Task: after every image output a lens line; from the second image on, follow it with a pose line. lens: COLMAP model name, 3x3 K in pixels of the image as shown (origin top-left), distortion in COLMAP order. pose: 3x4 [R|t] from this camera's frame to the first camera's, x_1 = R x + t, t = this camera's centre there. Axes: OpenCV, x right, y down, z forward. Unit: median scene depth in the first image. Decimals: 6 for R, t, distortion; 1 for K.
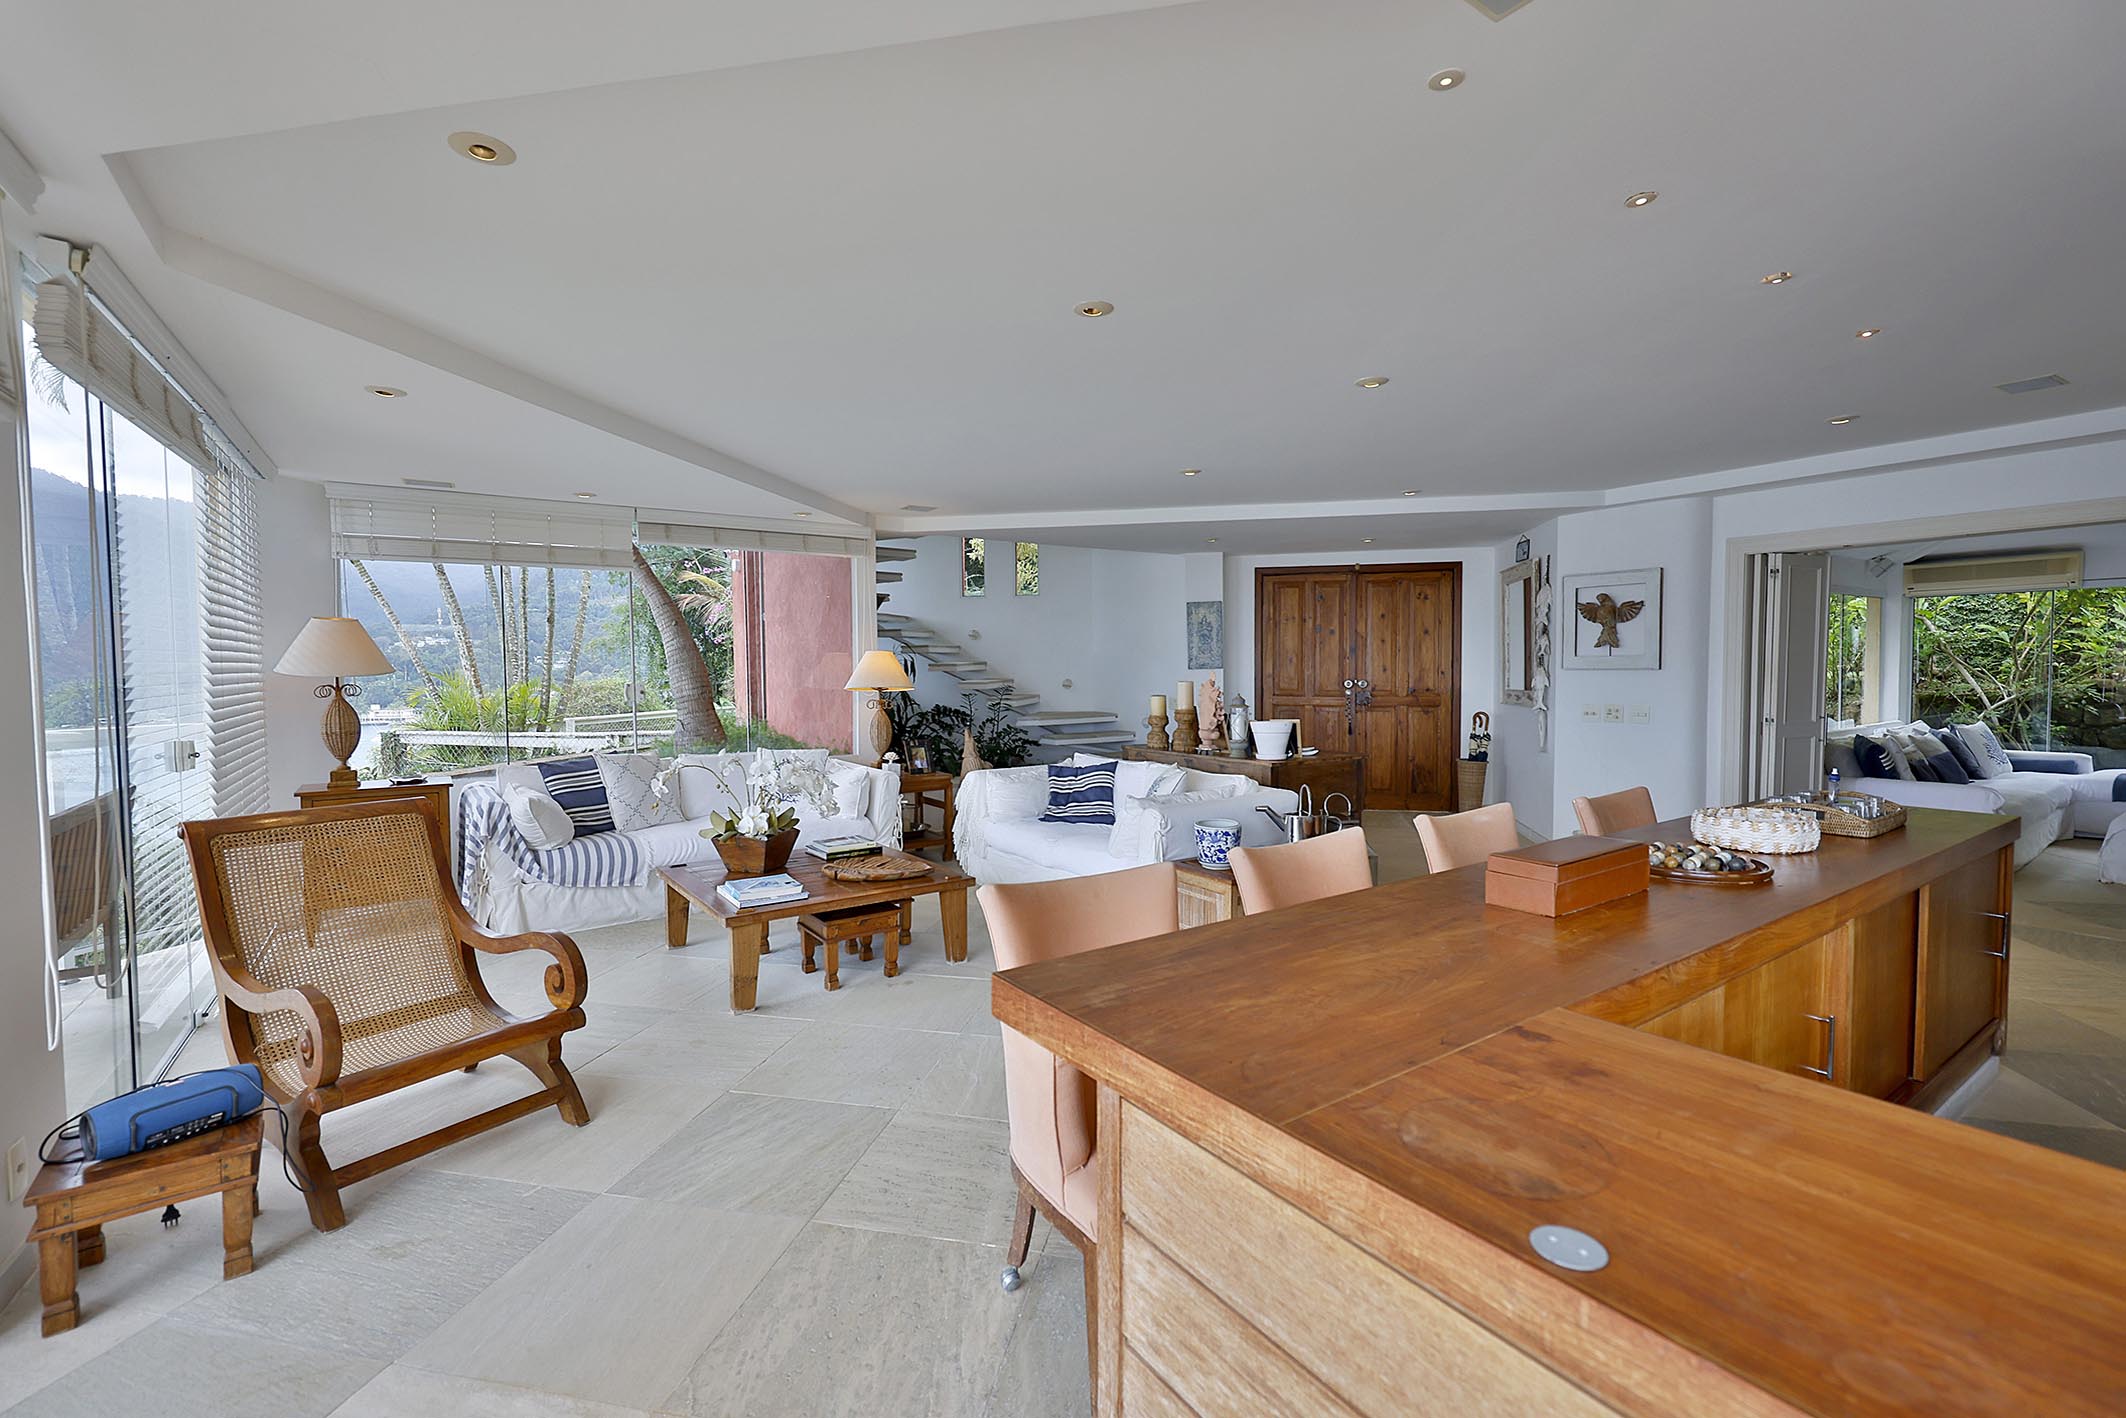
lens RADIAL K [[908.9, 0, 1054.4], [0, 908.9, 704.6], [0, 0, 1]] dist [-0.002033, -0.000194]
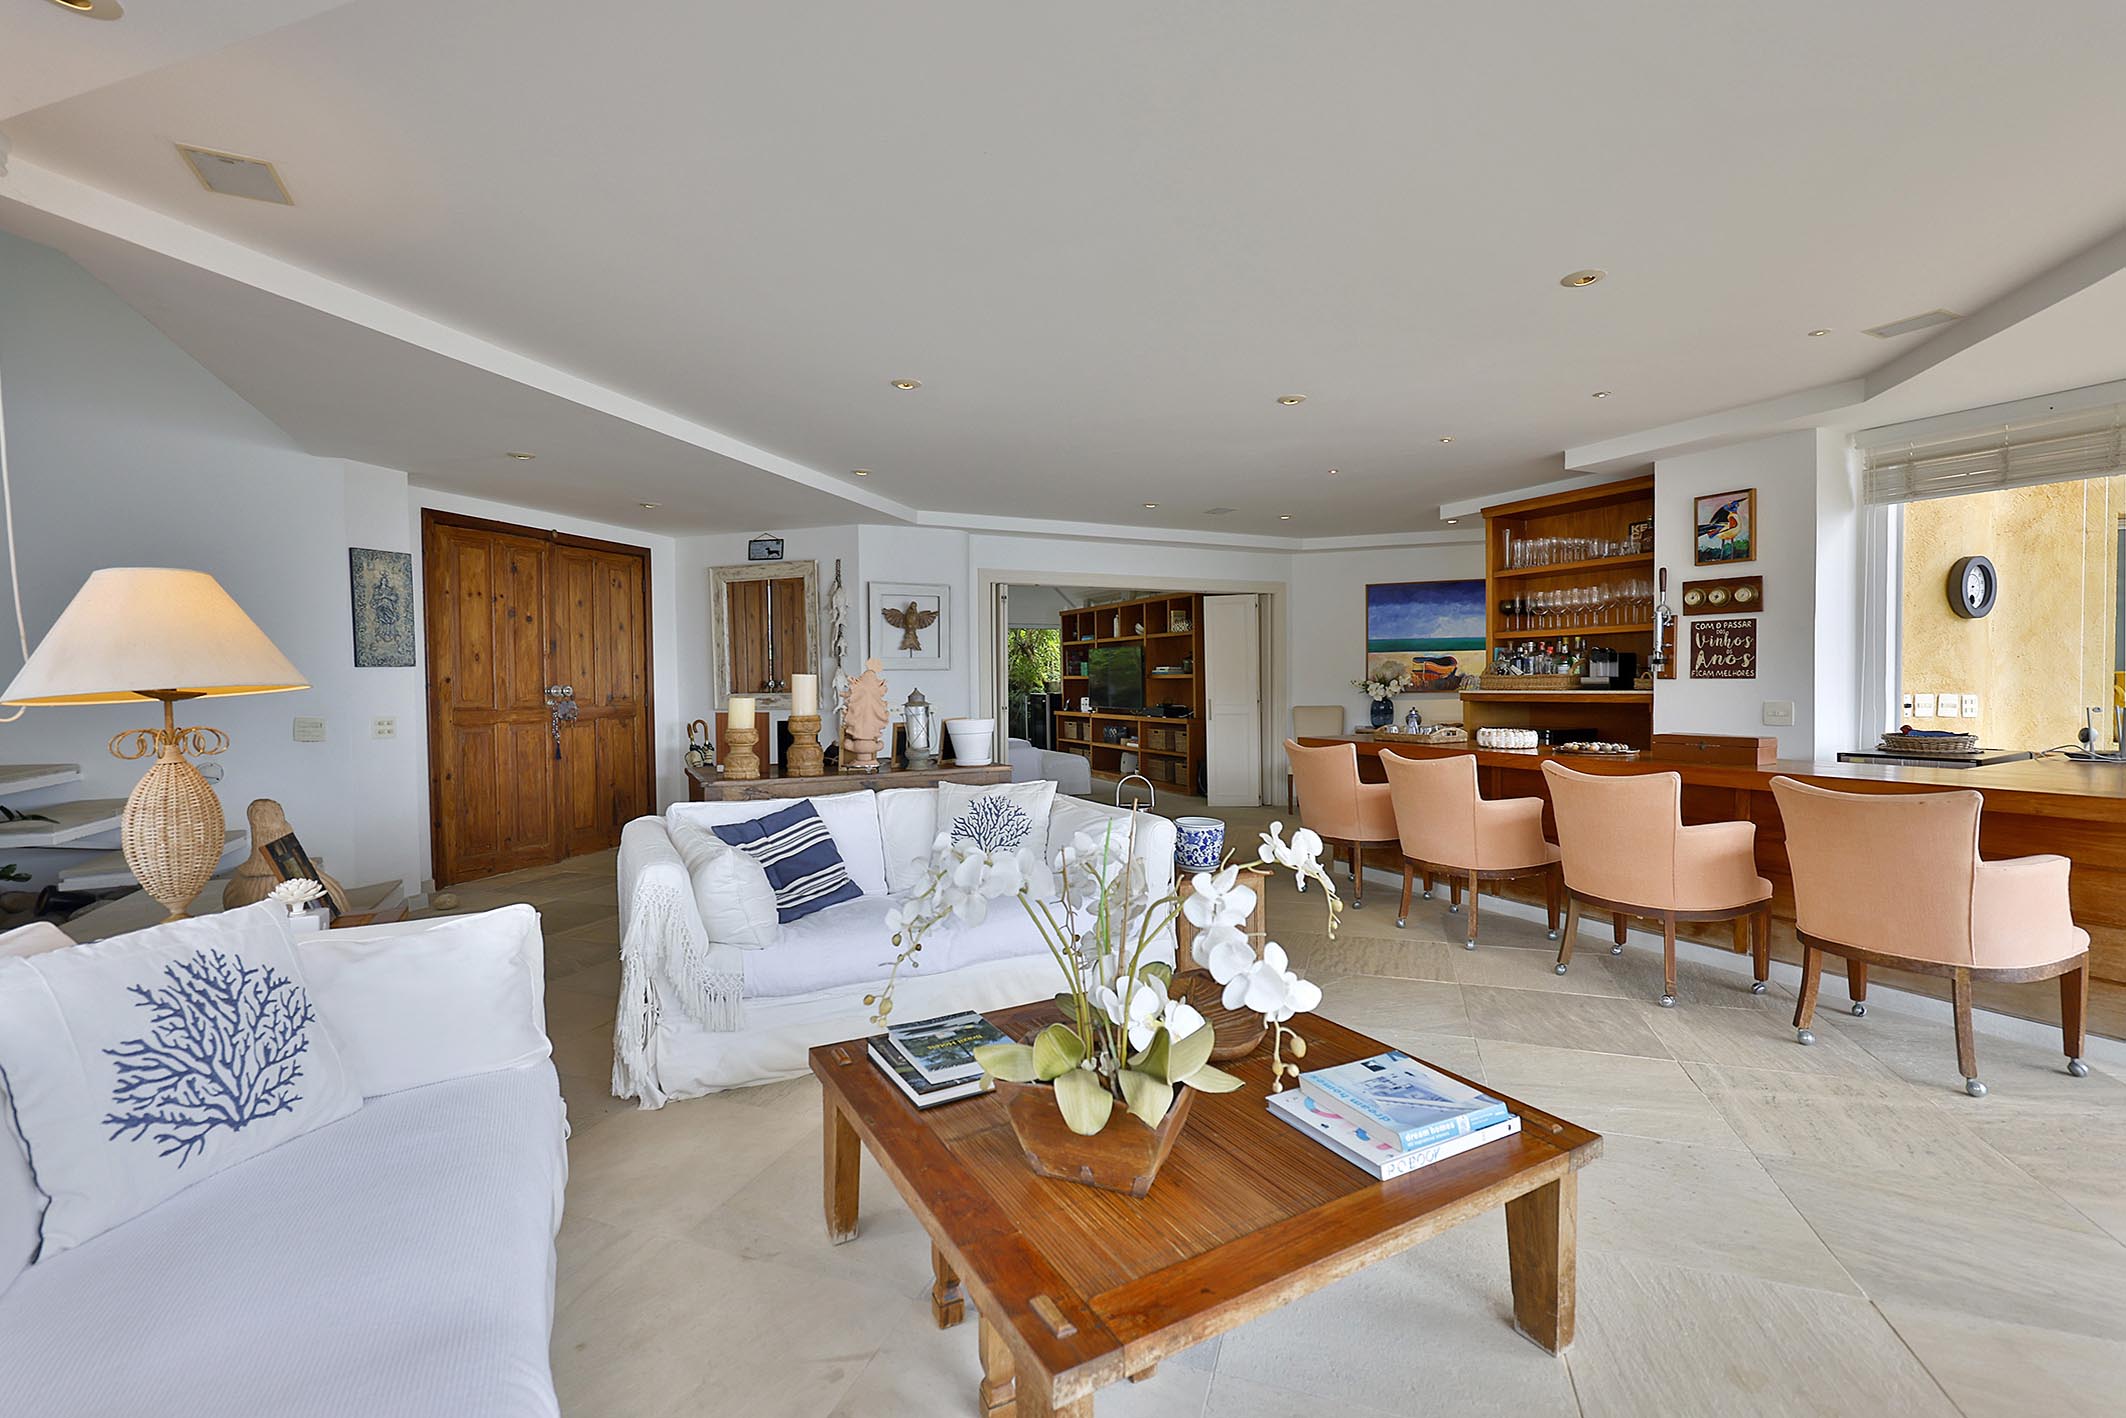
lens RADIAL K [[908.9, 0, 1054.4], [0, 908.9, 704.6], [0, 0, 1]] dist [-0.002033, -0.000194]
pose [[0.119962, -0.019878, 0.992579, -0.481697], [0.050854, 0.998610, 0.013853, -0.002306], [-0.991475, 0.048815, 0.120806, 0.687041]]
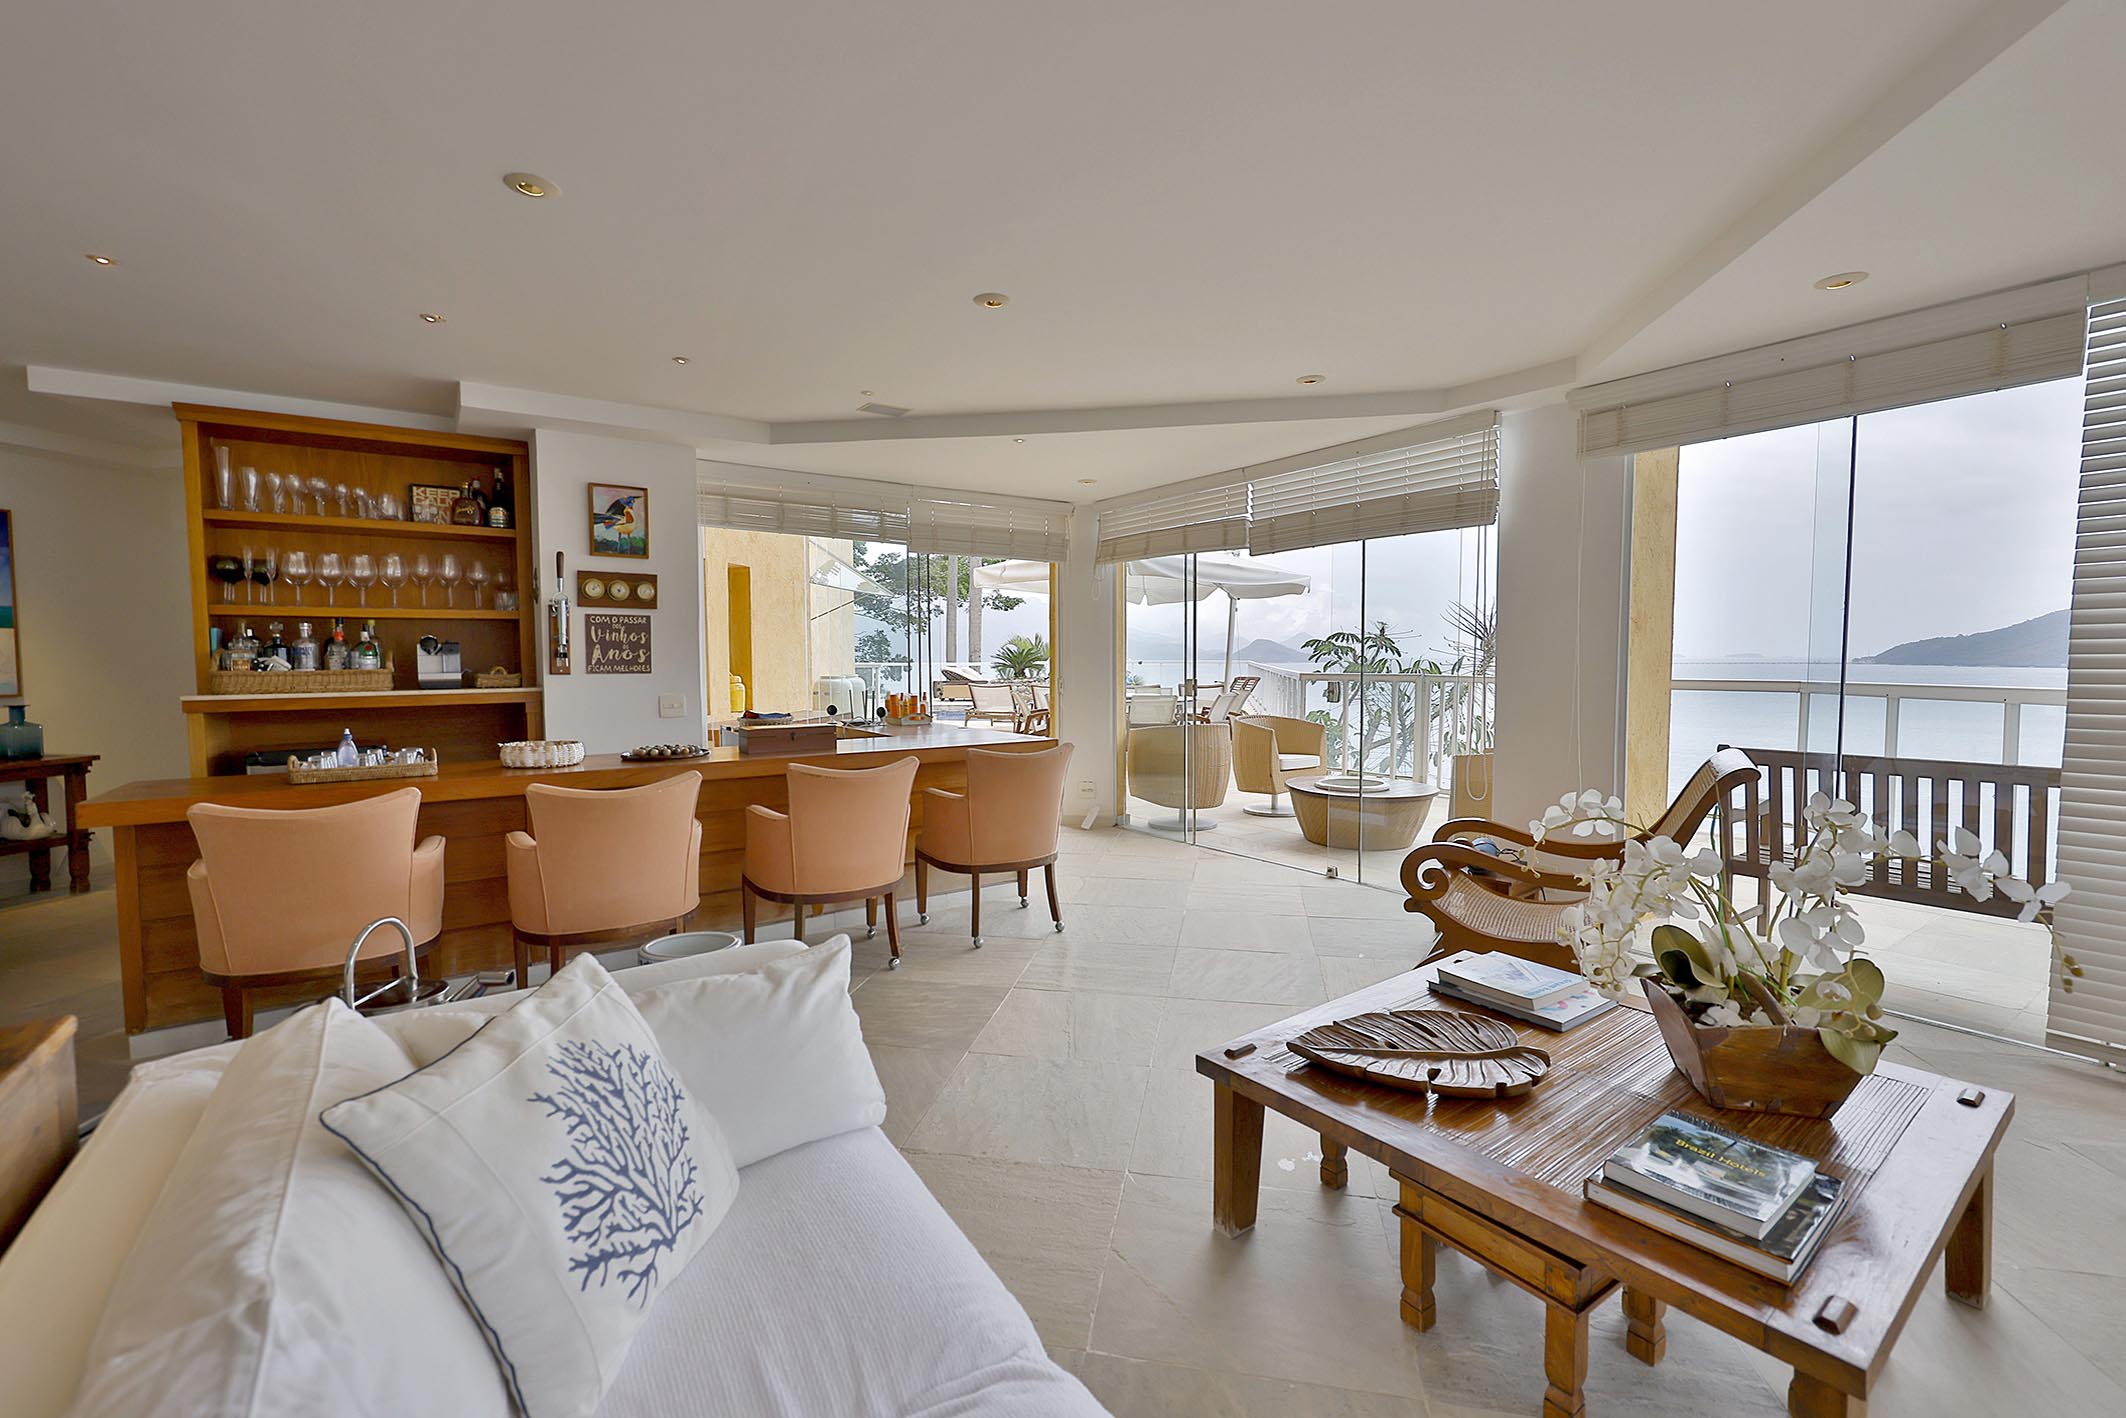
lens RADIAL K [[898.2, 0, 1067.2], [0, 898.2, 707.8], [0, 0, 1]] dist [-0.004376, -0.000483]
pose [[-0.999663, 0.013147, -0.022395, -0.007985], [0.010926, 0.995267, 0.096565, -0.024999], [0.023558, 0.096287, -0.995075, 0.977789]]
